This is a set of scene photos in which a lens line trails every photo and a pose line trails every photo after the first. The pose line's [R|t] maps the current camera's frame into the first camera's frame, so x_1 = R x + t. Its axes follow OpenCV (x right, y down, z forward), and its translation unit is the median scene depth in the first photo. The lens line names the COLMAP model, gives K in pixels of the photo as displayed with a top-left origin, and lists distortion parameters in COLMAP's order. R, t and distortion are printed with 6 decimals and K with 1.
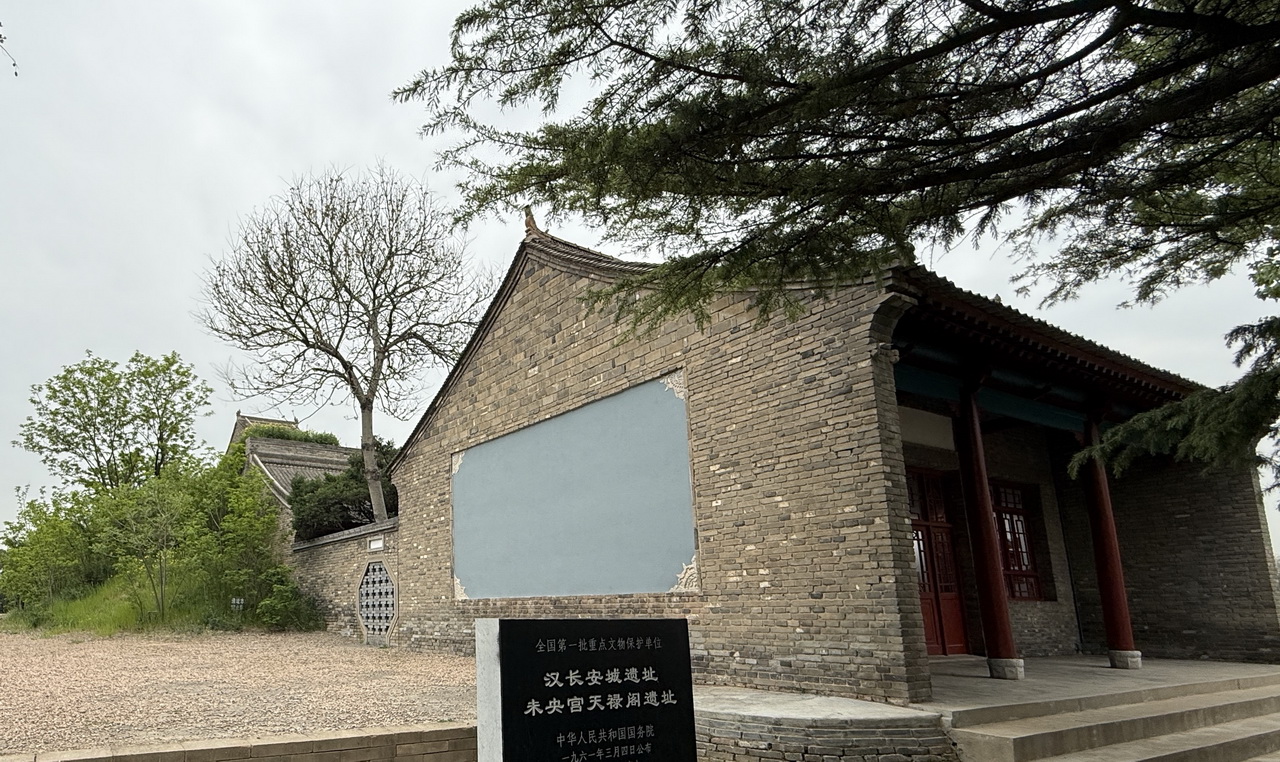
lens RADIAL K [[855.9, 0, 637.9], [0, 855.9, 381.5], [0, 0, 1]] dist [-0.005900, -0.000768]
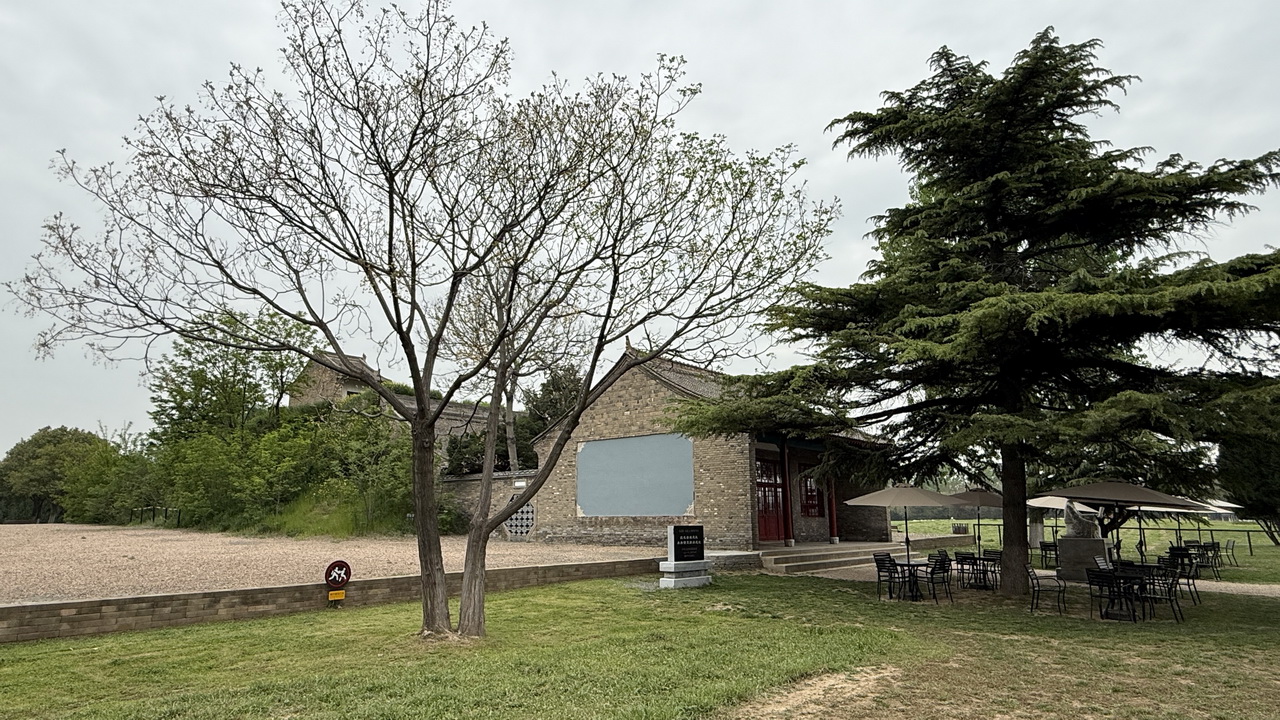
lens RADIAL K [[760.1, 0, 641.9], [0, 760.1, 360.5], [0, 0, 1]] dist [0.002106, 0.000182]
pose [[0.998161, 0.040988, -0.044653, -0.003577], [-0.039646, 0.998747, 0.030535, -0.204699], [0.045849, -0.028709, 0.998536, -0.918205]]
